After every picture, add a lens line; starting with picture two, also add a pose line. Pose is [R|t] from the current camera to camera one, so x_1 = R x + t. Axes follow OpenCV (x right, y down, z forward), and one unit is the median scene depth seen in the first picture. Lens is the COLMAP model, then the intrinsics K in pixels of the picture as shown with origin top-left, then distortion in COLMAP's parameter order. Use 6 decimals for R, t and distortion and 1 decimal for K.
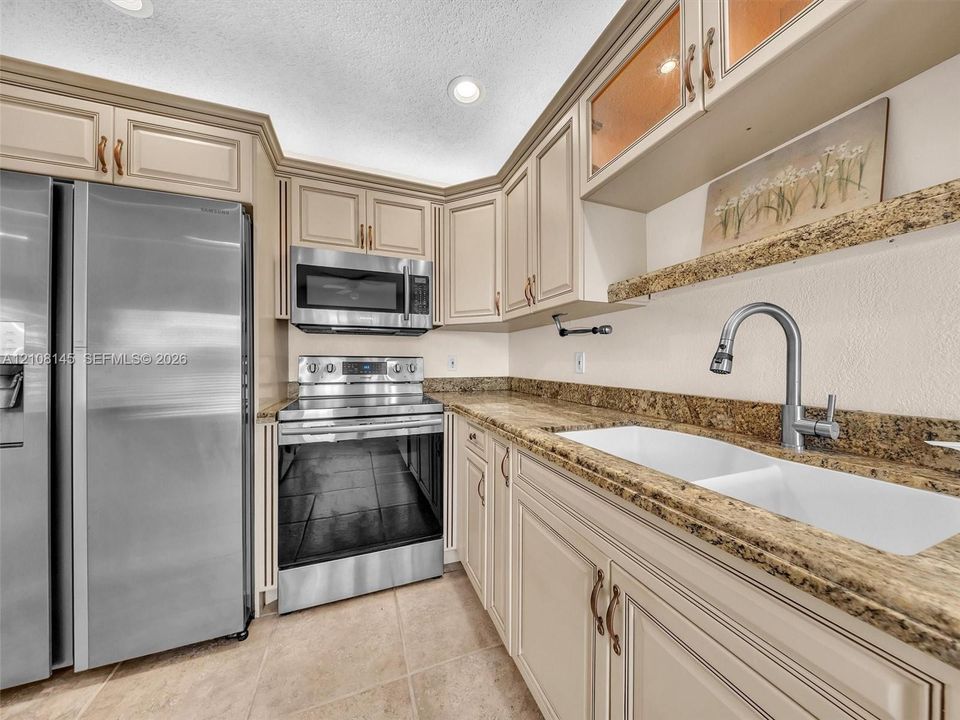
lens RADIAL K [[324.8, 0, 480.5], [0, 324.8, 361.9], [0, 0, 1]] dist [-0.001190, -0.000099]
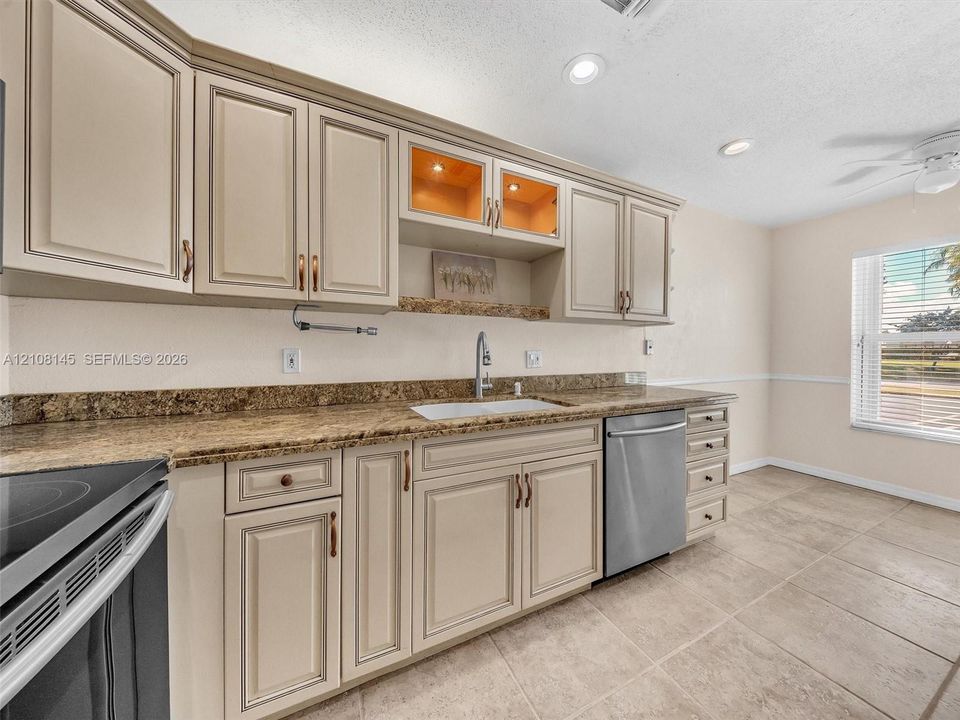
lens RADIAL K [[324.8, 0, 480.1], [0, 324.8, 353.9], [0, 0, 1]] dist [-0.001190, -0.000099]
pose [[-0.094120, -0.006458, 0.995540, -0.844254], [-0.002266, 0.999978, 0.006272, -0.031429], [-0.995558, -0.001666, -0.094132, 0.812258]]
